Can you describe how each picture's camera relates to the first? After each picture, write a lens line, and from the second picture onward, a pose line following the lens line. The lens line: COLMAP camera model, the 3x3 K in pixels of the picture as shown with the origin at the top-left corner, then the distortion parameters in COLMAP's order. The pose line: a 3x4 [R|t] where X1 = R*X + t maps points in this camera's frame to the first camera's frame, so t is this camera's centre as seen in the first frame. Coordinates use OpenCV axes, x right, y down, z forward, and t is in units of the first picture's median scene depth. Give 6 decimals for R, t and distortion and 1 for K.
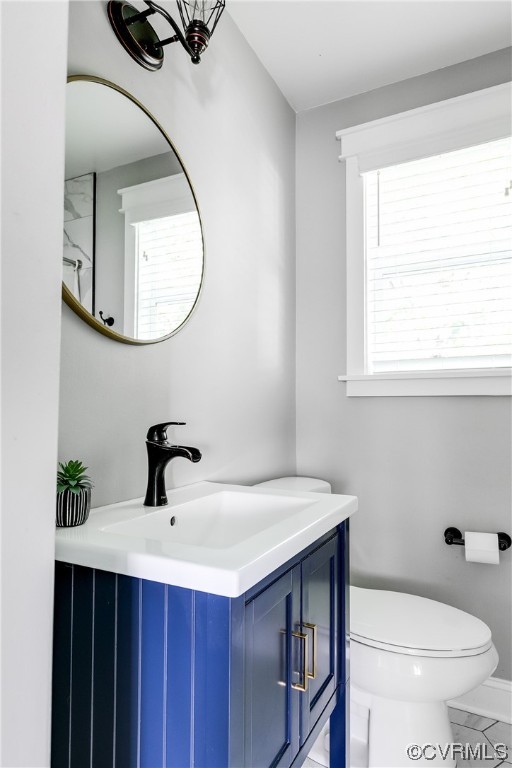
lens RADIAL K [[485.1, 0, 253.5], [0, 485.1, 390.4], [0, 0, 1]] dist [0.005708, -0.008113]
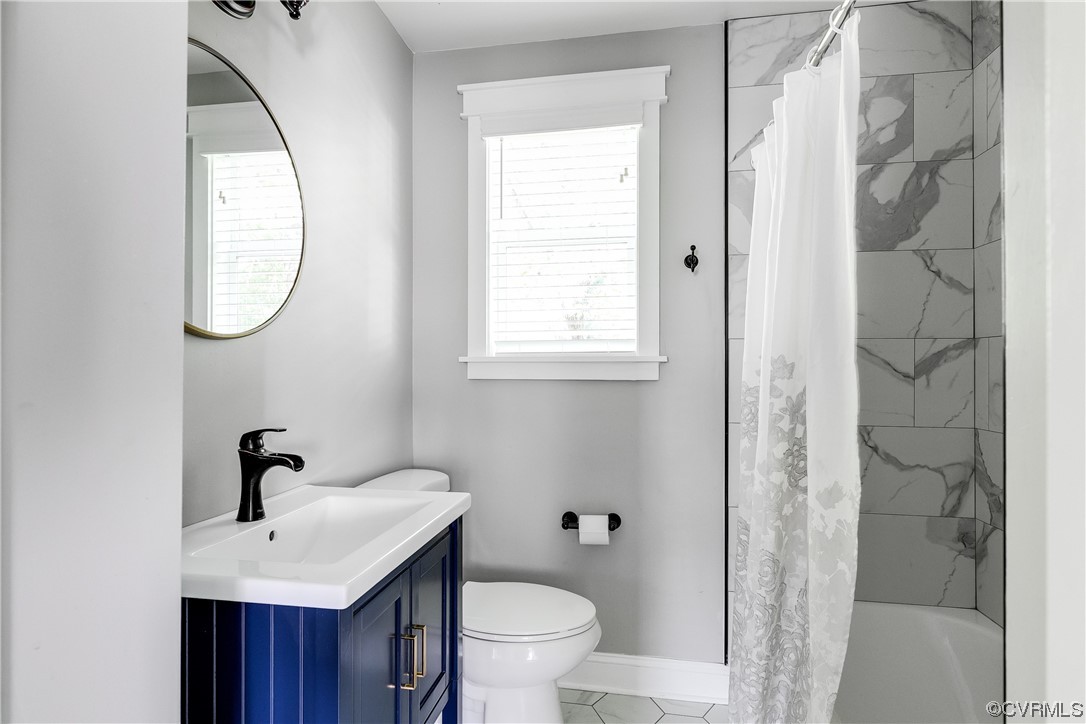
lens RADIAL K [[567.9, 0, 537.4], [0, 567.9, 356.2], [0, 0, 1]] dist [-0.002212, -0.000216]
pose [[0.956709, -0.002506, 0.291035, 0.003490], [0.001275, 0.999989, 0.004419, -0.056810], [-0.291043, -0.003856, 0.956702, -0.133292]]
